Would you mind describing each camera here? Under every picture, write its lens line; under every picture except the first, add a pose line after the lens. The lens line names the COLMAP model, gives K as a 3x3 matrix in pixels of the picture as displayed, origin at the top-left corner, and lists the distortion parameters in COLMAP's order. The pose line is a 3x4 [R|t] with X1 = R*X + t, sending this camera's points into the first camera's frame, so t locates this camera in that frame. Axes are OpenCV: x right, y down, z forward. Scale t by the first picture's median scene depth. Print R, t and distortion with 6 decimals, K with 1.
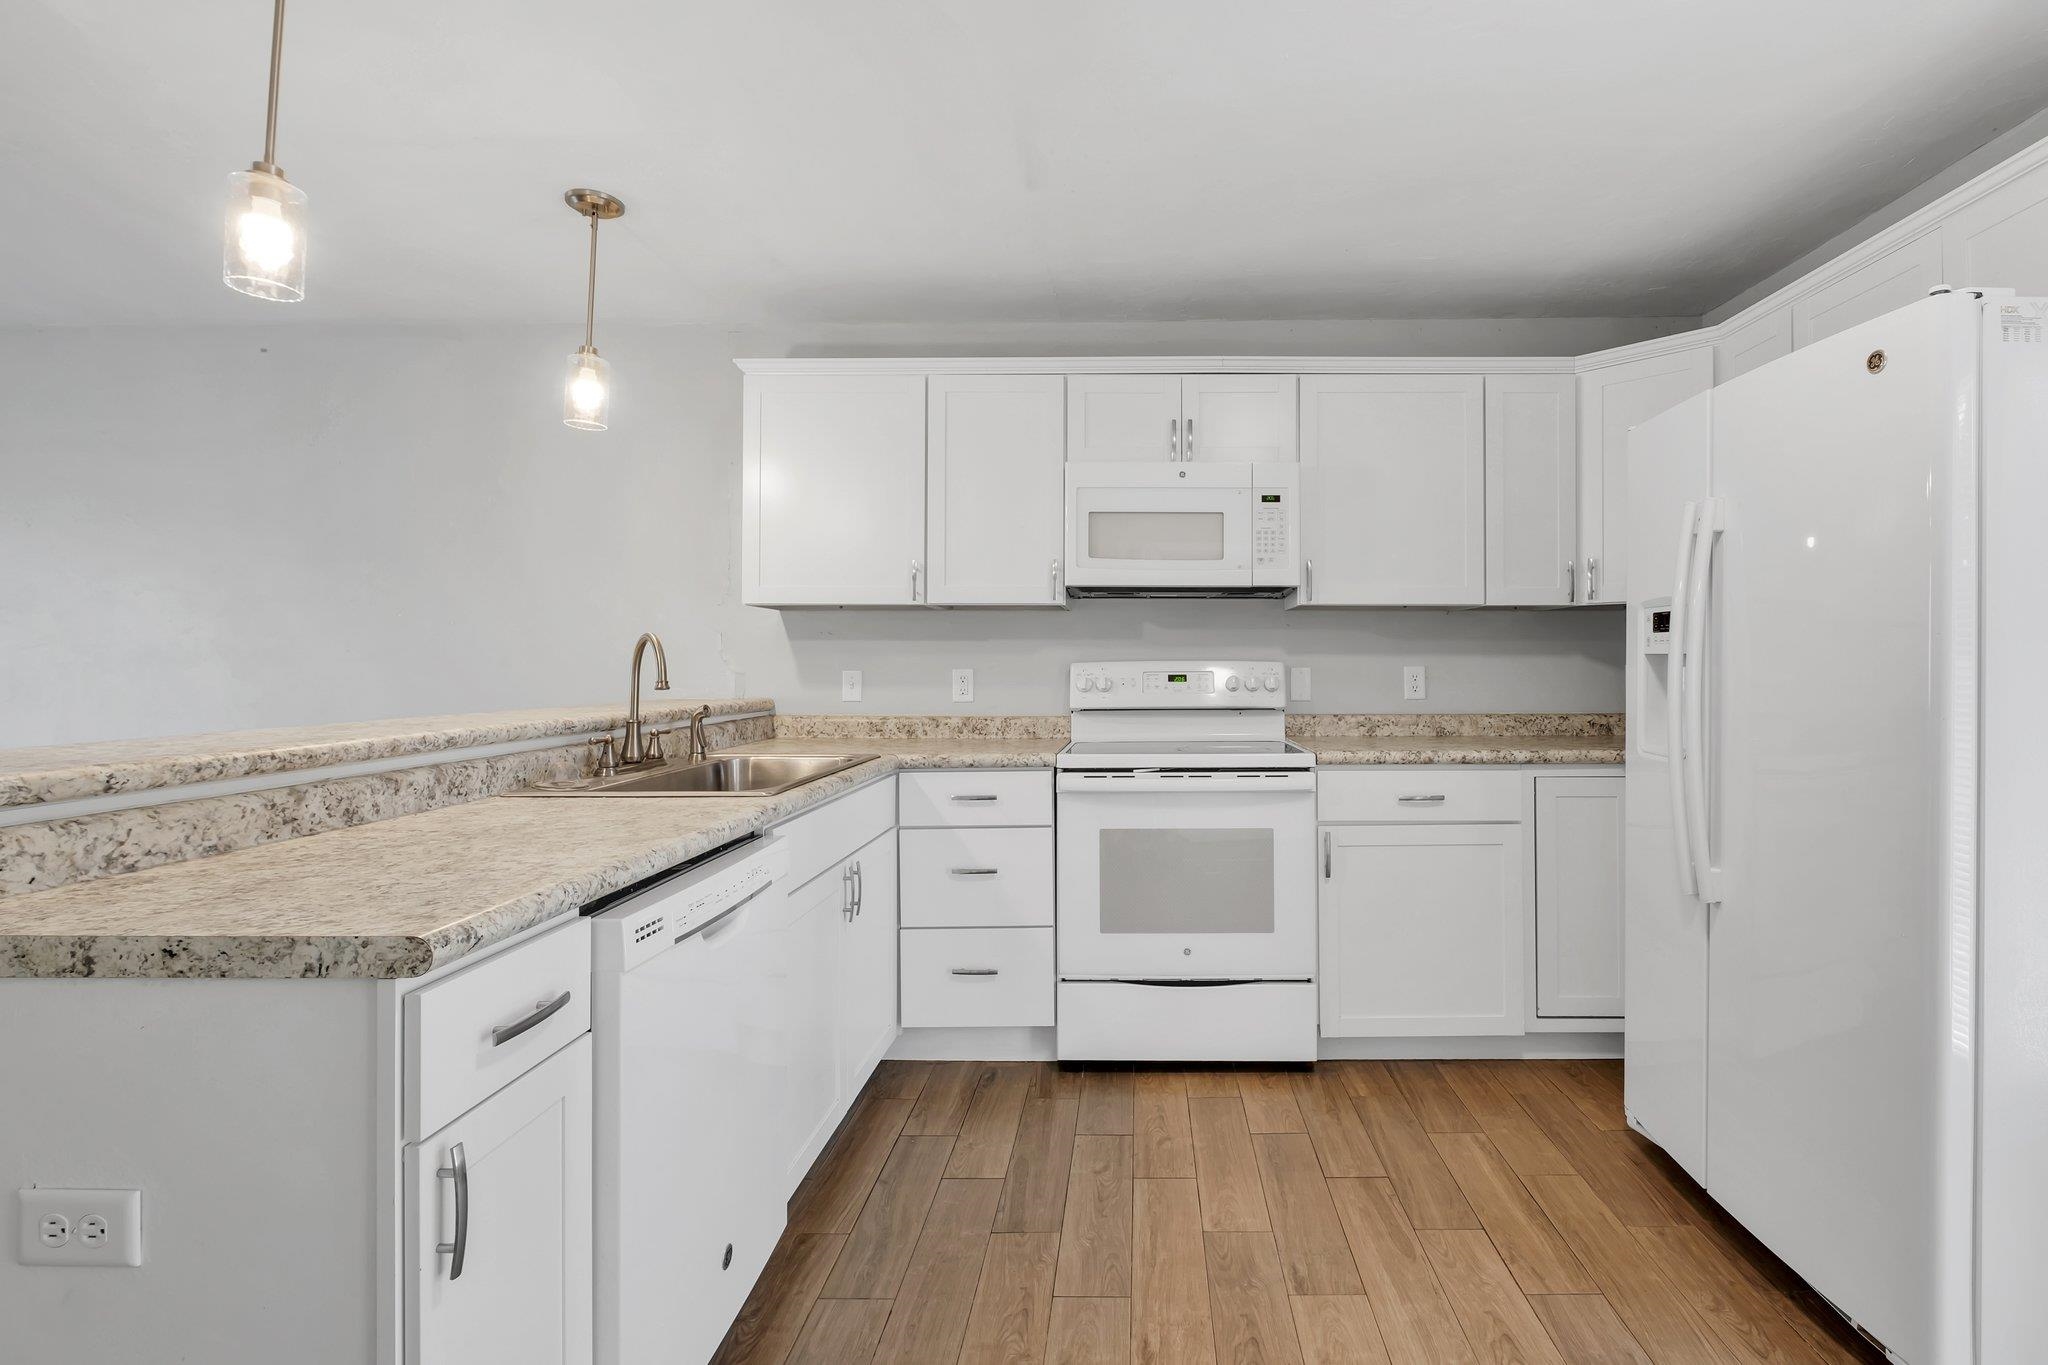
lens RADIAL K [[894.3, 0, 1052.5], [0, 894.3, 659.7], [0, 0, 1]] dist [-0.004183, -0.000841]
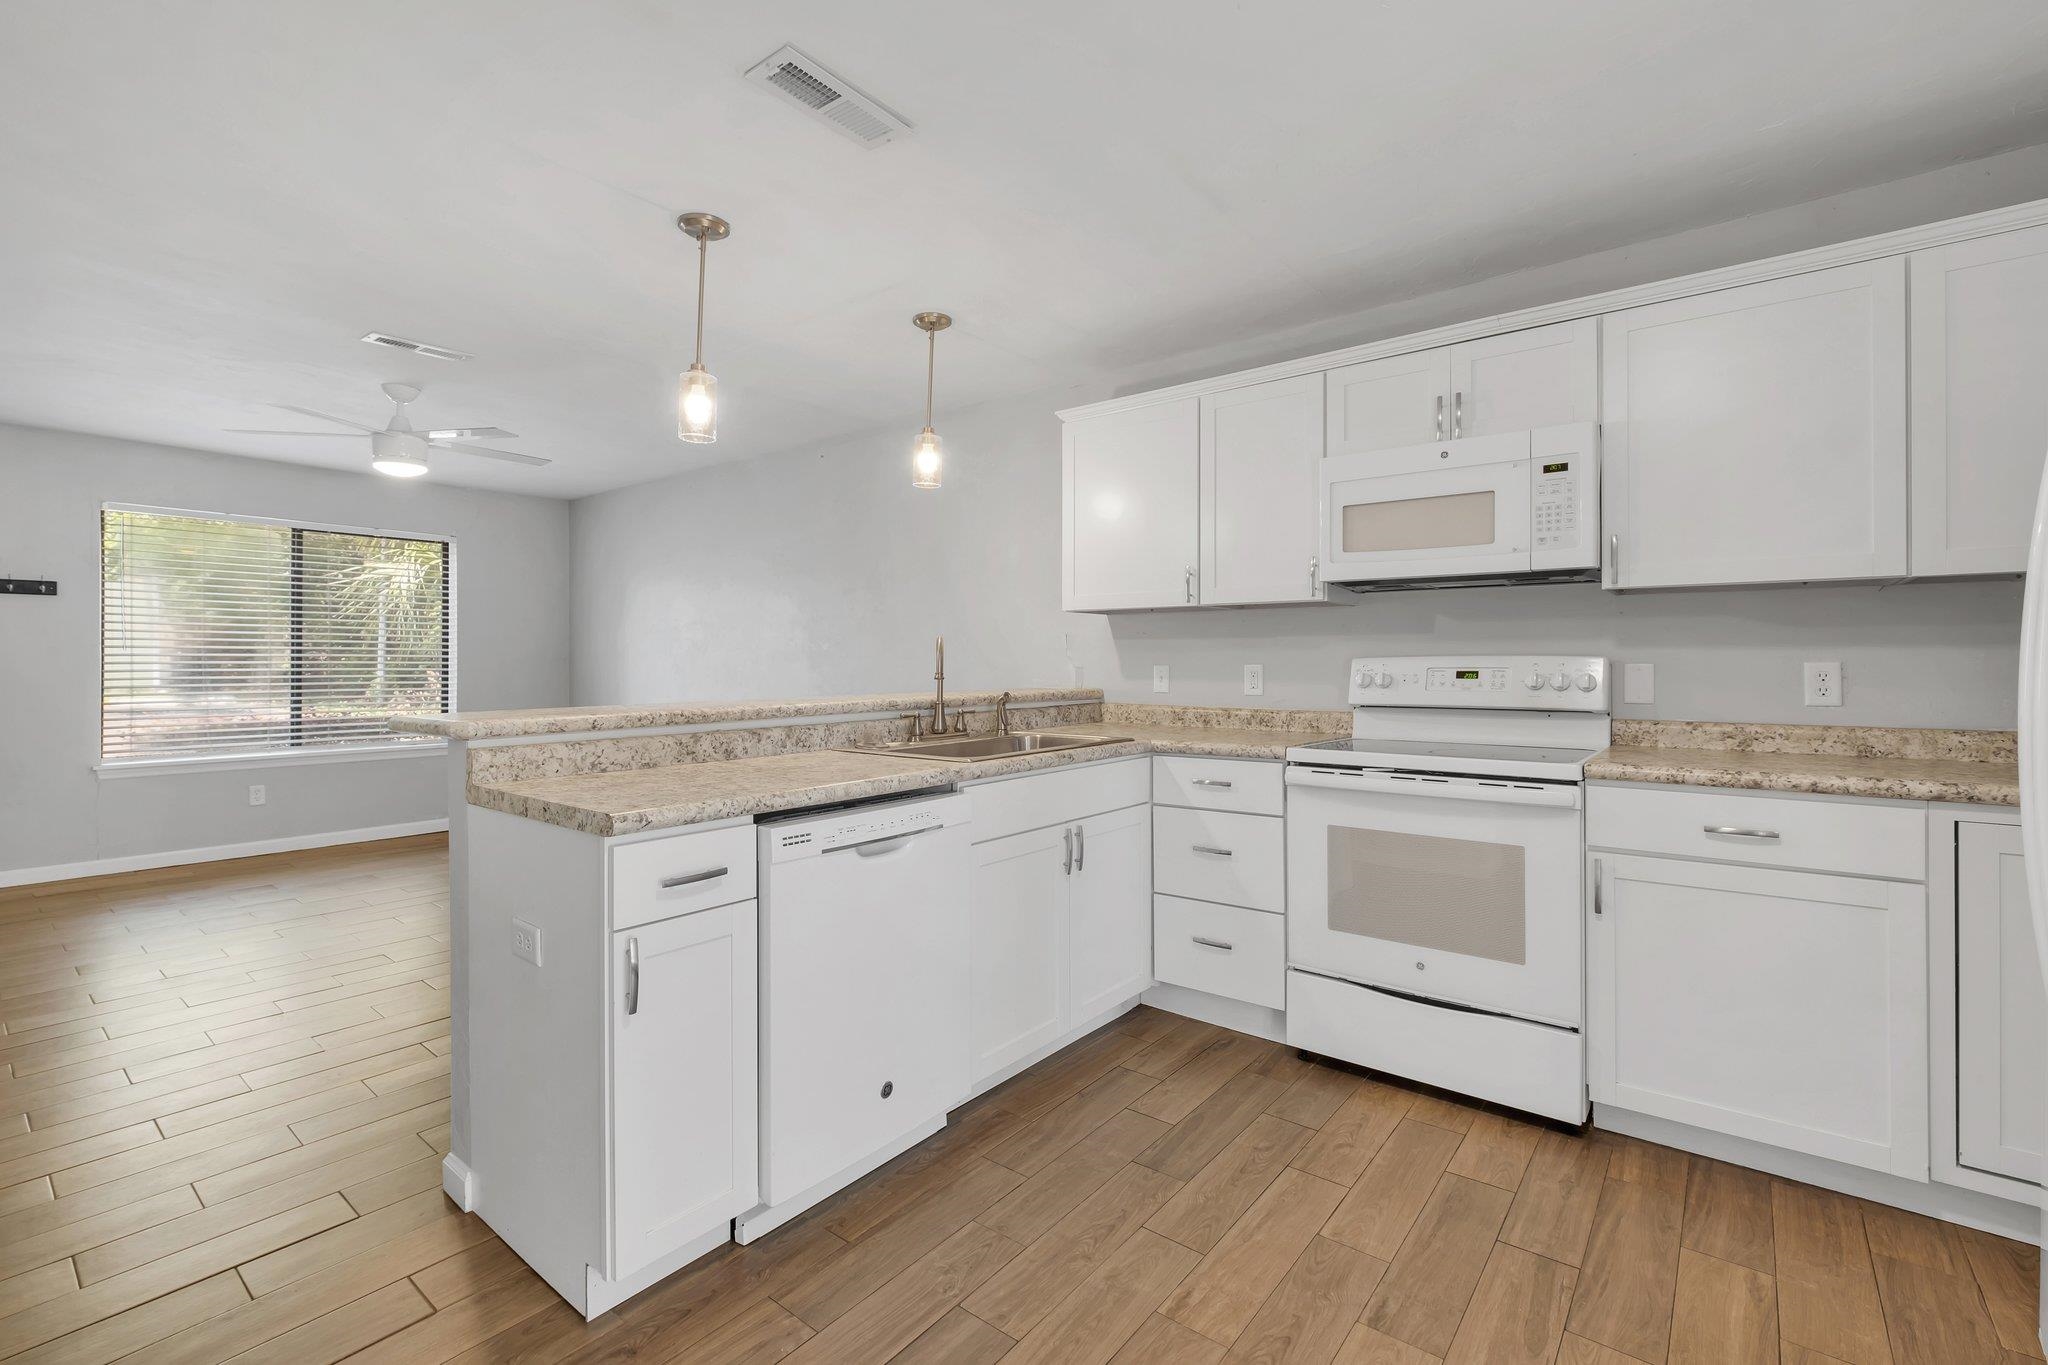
lens RADIAL K [[813.7, 0, 986.7], [0, 813.7, 661.5], [0, 0, 1]] dist [-0.006998, -0.000049]
pose [[0.808328, -0.000199, -0.588732, 0.288242], [0.004688, 0.999970, 0.006098, -0.000333], [0.588714, -0.007689, 0.808305, 0.046300]]
